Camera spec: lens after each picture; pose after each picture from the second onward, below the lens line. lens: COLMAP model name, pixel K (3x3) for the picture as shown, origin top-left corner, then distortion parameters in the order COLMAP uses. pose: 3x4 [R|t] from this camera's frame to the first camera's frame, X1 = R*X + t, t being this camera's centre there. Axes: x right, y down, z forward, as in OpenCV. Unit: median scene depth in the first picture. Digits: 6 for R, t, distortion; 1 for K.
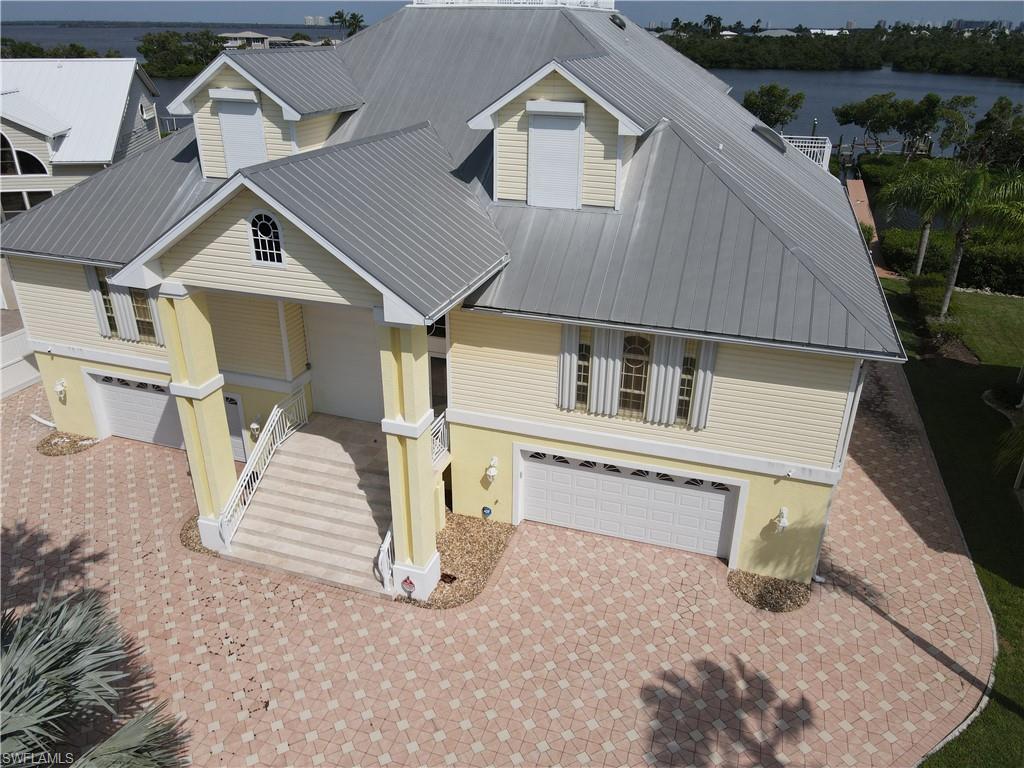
lens RADIAL K [[749.8, 0, 509.7], [0, 749.8, 378.8], [0, 0, 1]] dist [0.010120, 0.011553]
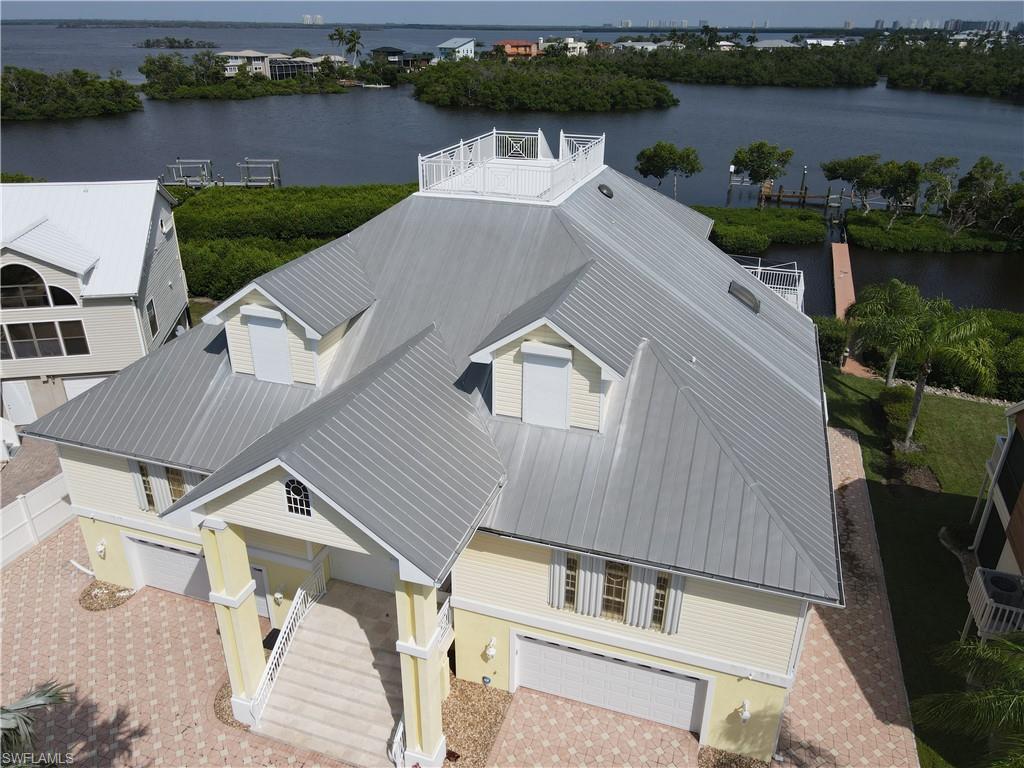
lens RADIAL K [[749.8, 0, 509.7], [0, 749.8, 378.8], [0, 0, 1]] dist [0.010120, 0.011553]
pose [[0.999998, -0.000099, 0.002206, 0.002105], [0.000094, 0.999998, 0.002122, -0.291583], [-0.002206, -0.002122, 0.999995, -0.131034]]
